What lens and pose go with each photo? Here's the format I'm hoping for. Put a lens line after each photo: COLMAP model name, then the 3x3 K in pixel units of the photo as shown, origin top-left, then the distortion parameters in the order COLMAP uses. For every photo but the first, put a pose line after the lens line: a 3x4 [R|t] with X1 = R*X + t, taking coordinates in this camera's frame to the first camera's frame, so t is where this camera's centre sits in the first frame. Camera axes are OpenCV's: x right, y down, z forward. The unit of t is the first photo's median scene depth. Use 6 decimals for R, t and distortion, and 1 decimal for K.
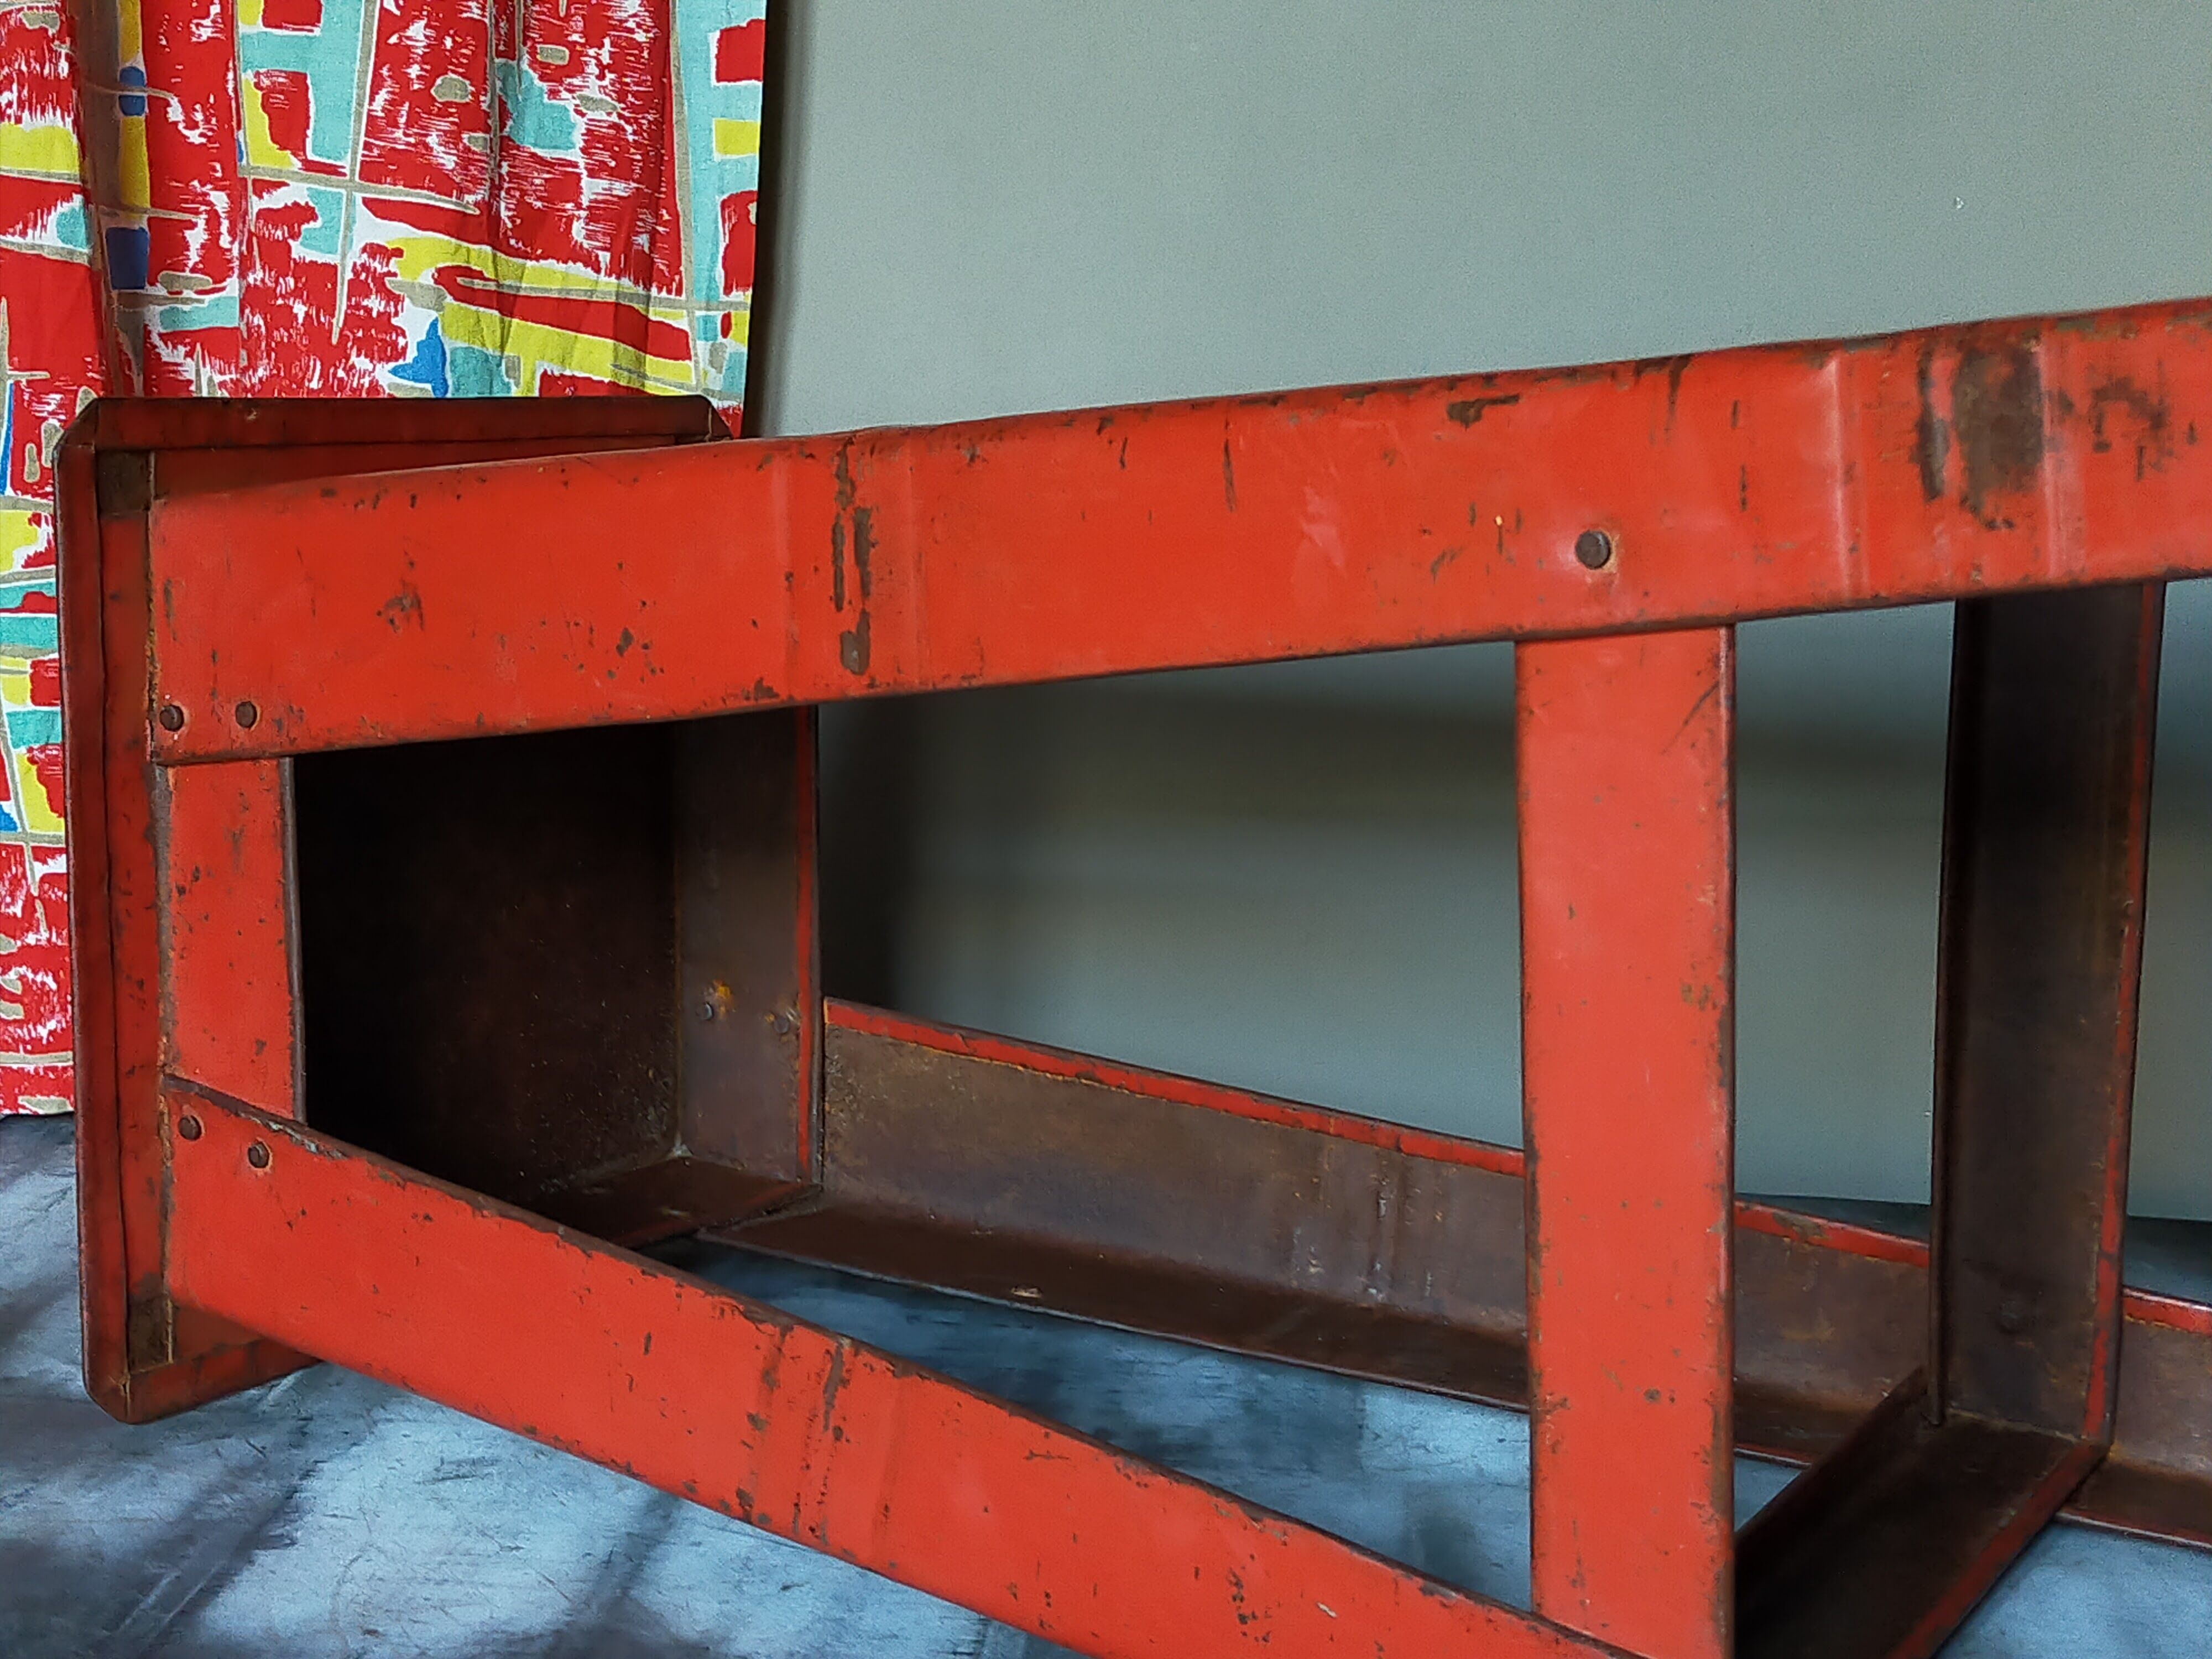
lens RADIAL K [[3338.6, 0, 1106.7], [0, 3338.6, 818.8], [0, 0, 1]] dist [0.072979, 0.000000]
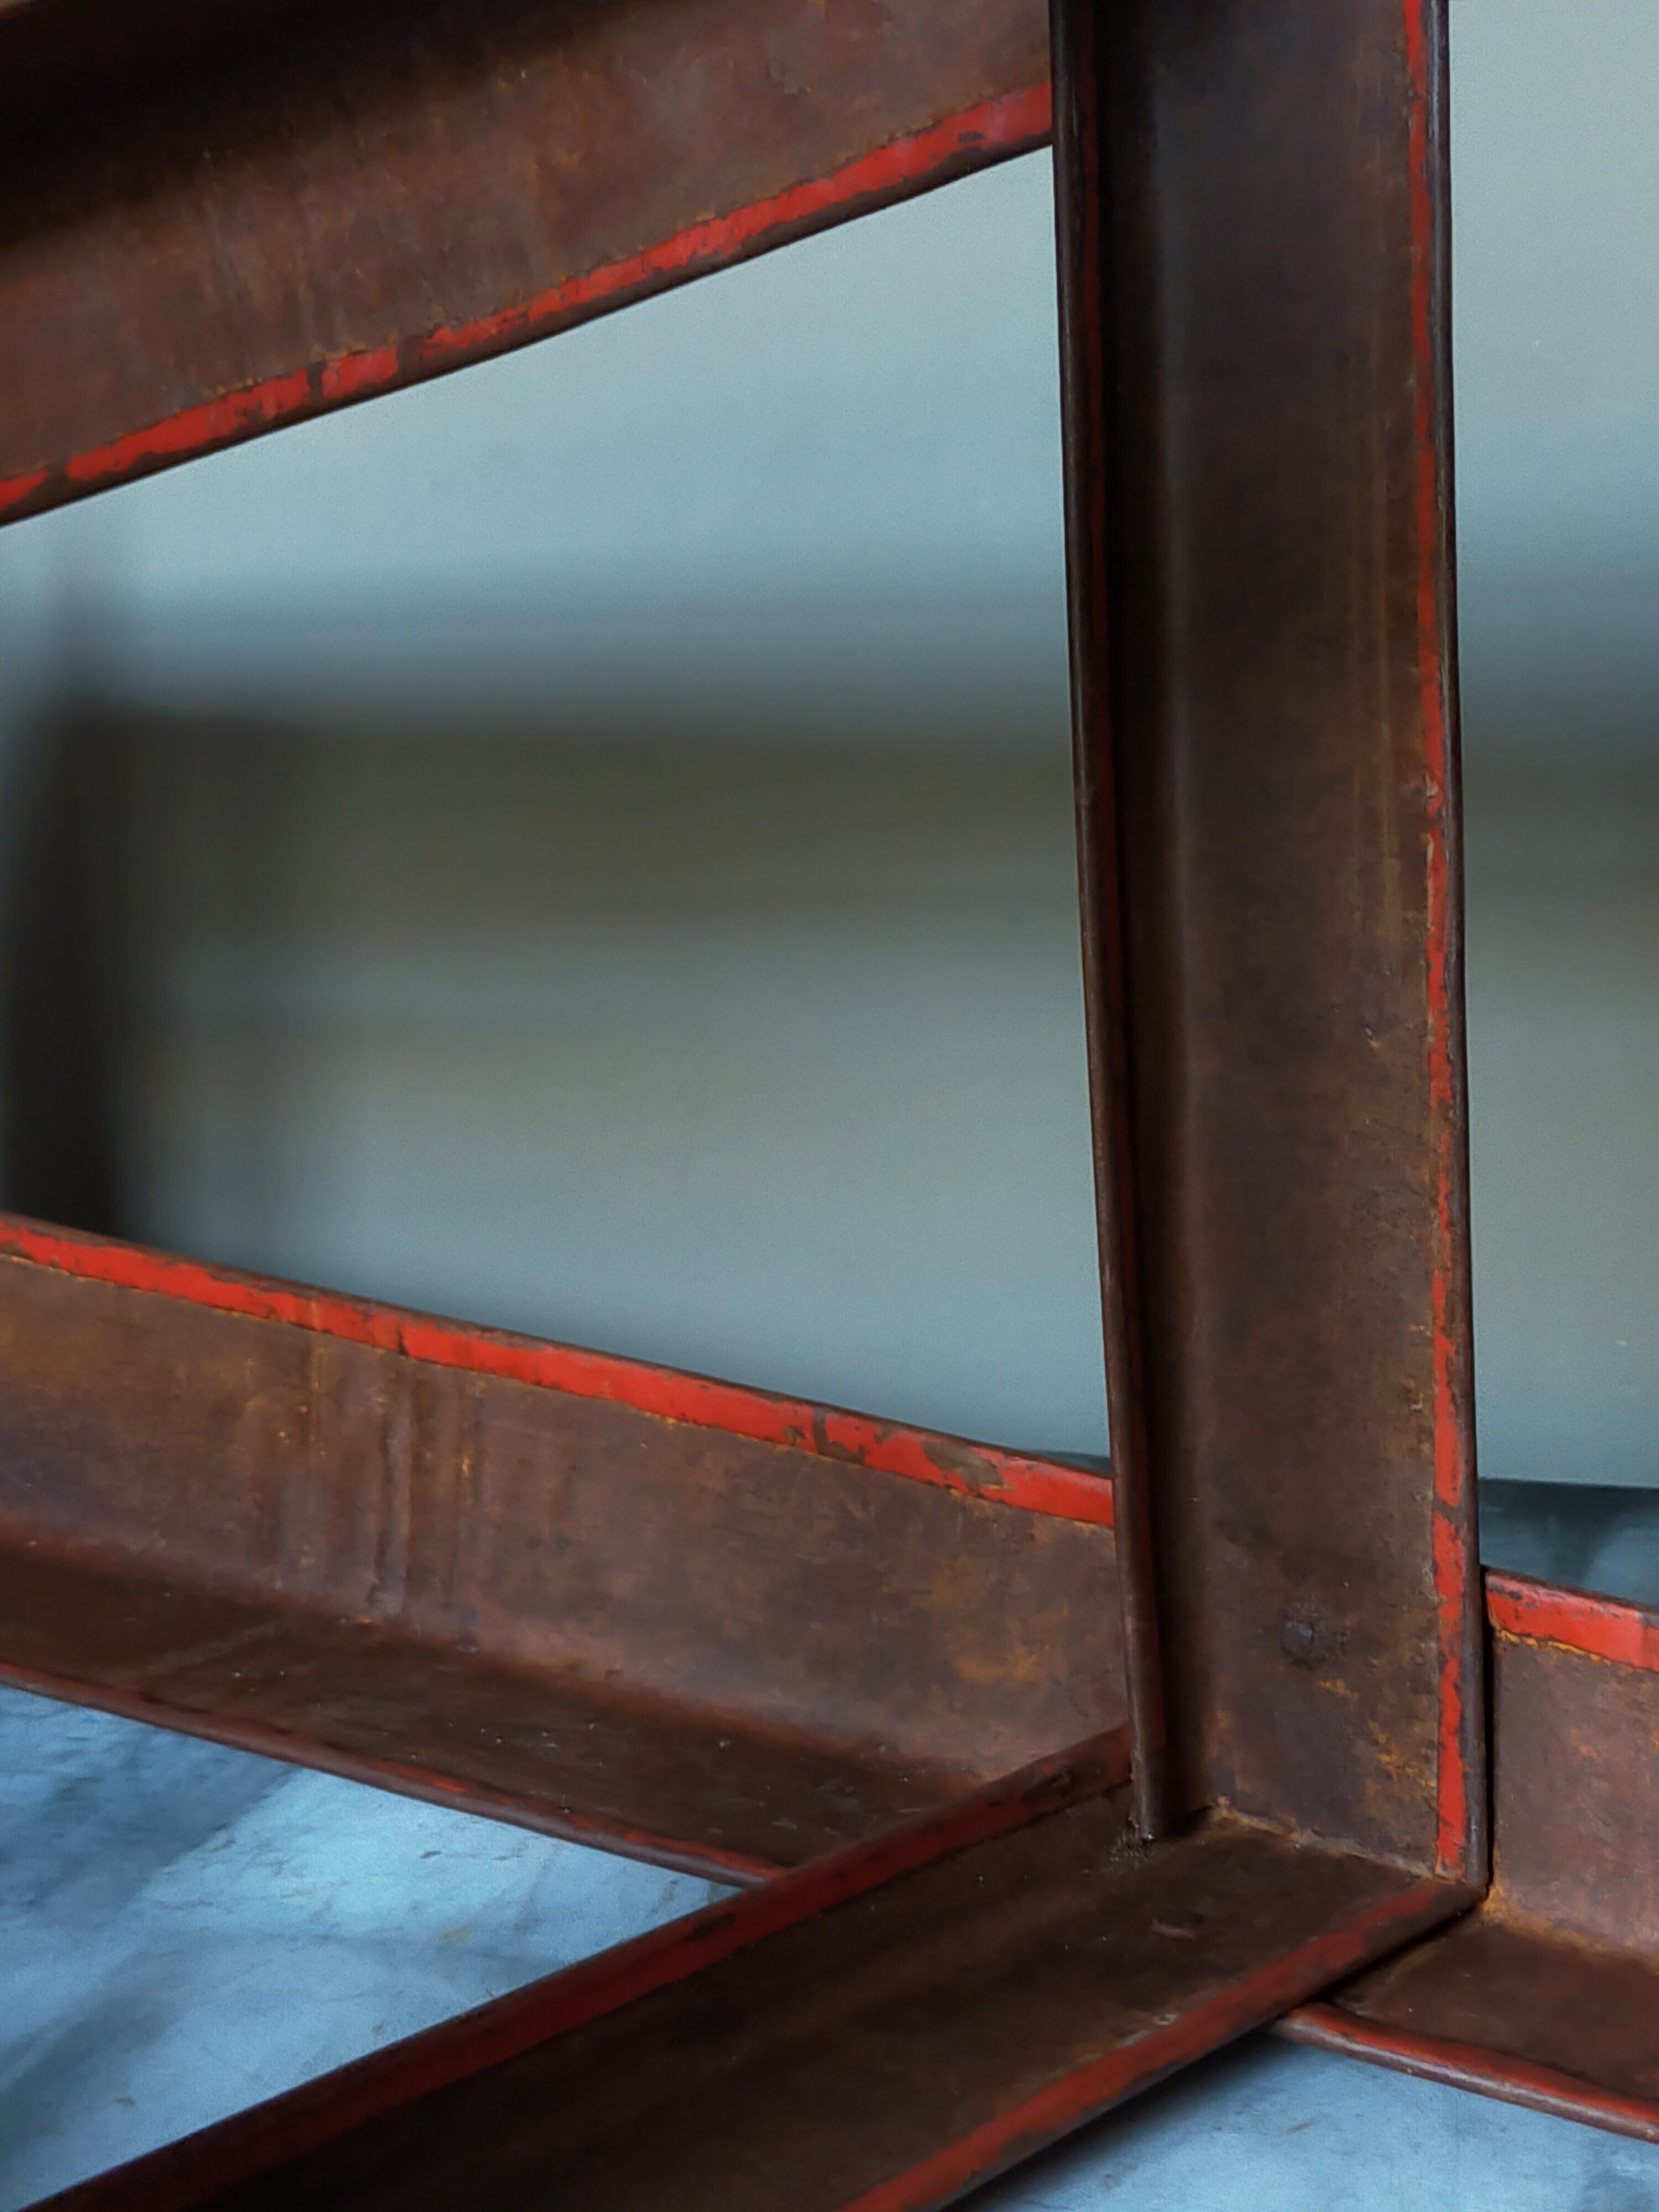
lens RADIAL K [[3338.6, 0, 842.0], [0, 3338.6, 1105.1], [0, 0, 1]] dist [0.072979, 0.000000]
pose [[0.981521, -0.020176, -0.190288, 0.300890], [0.014119, 0.999351, -0.033135, 0.083294], [0.190833, 0.029836, 0.981169, 0.478929]]
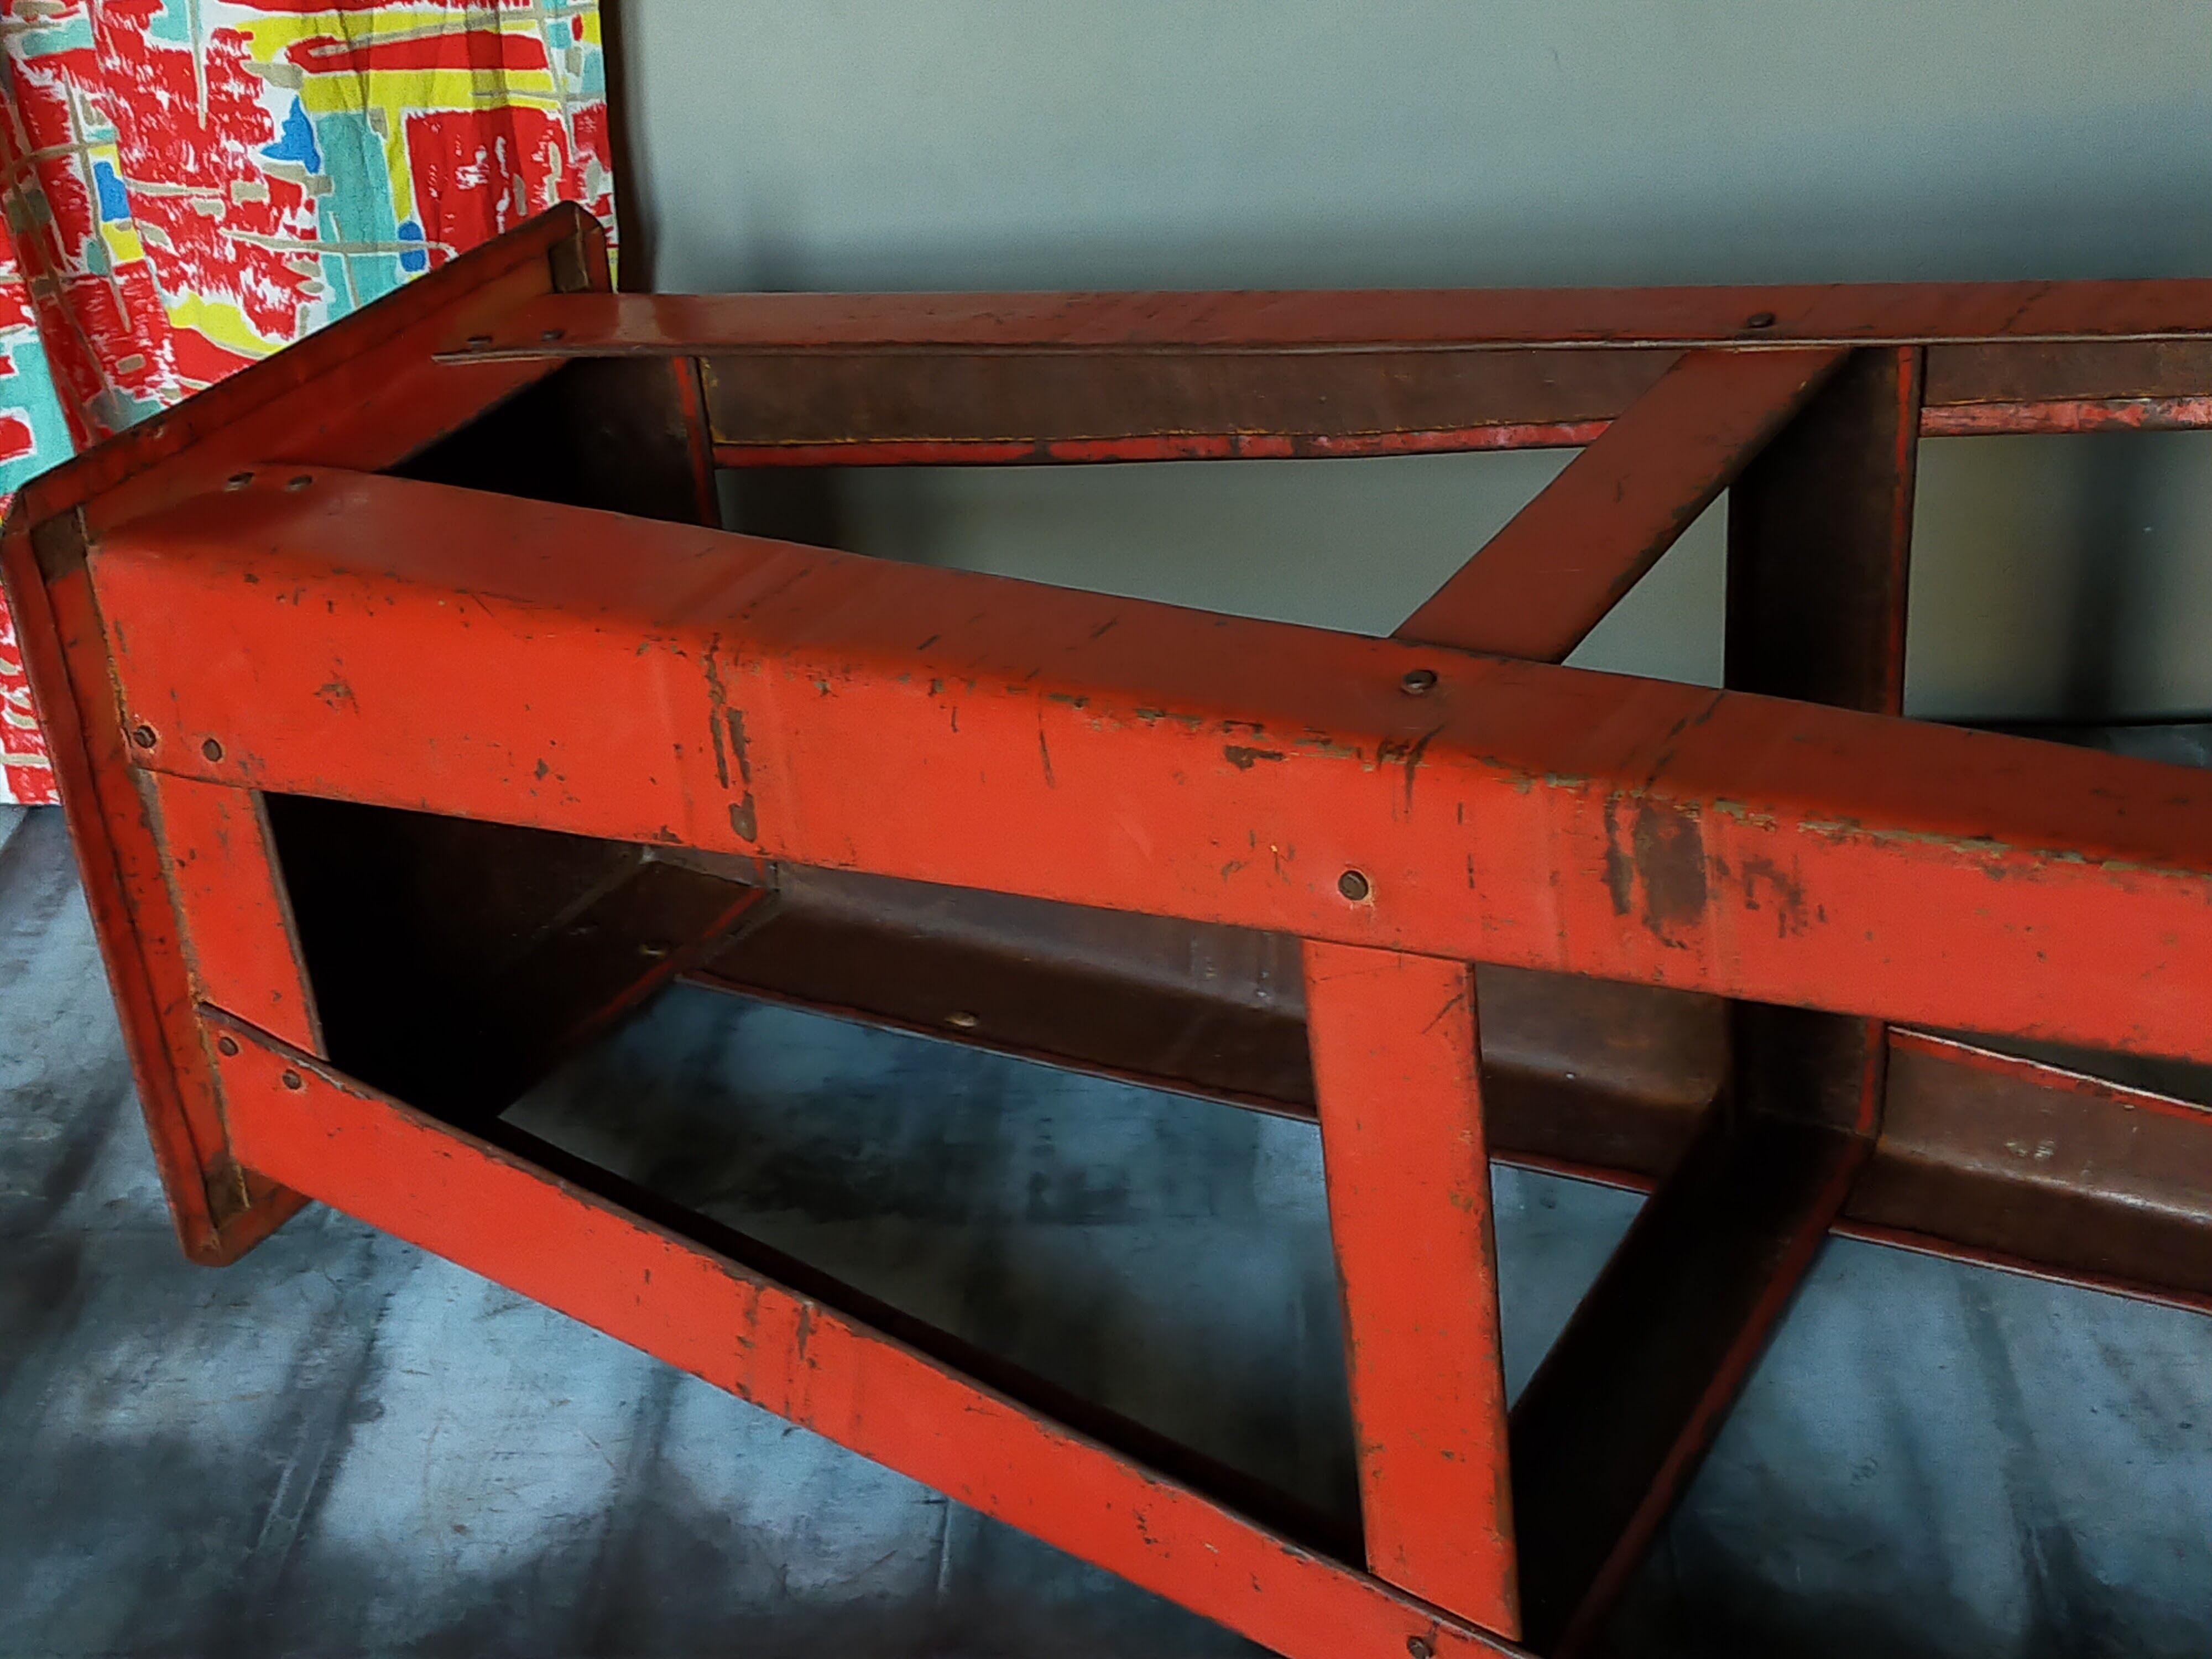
lens RADIAL K [[3338.6, 0, 1119.6], [0, 3338.6, 853.6], [0, 0, 1]] dist [0.072979, 0.000000]
pose [[0.995816, -0.090563, -0.012200, 0.054105], [0.088803, 0.927563, 0.362963, -0.361820], [-0.021555, -0.362527, 0.931724, -0.064057]]
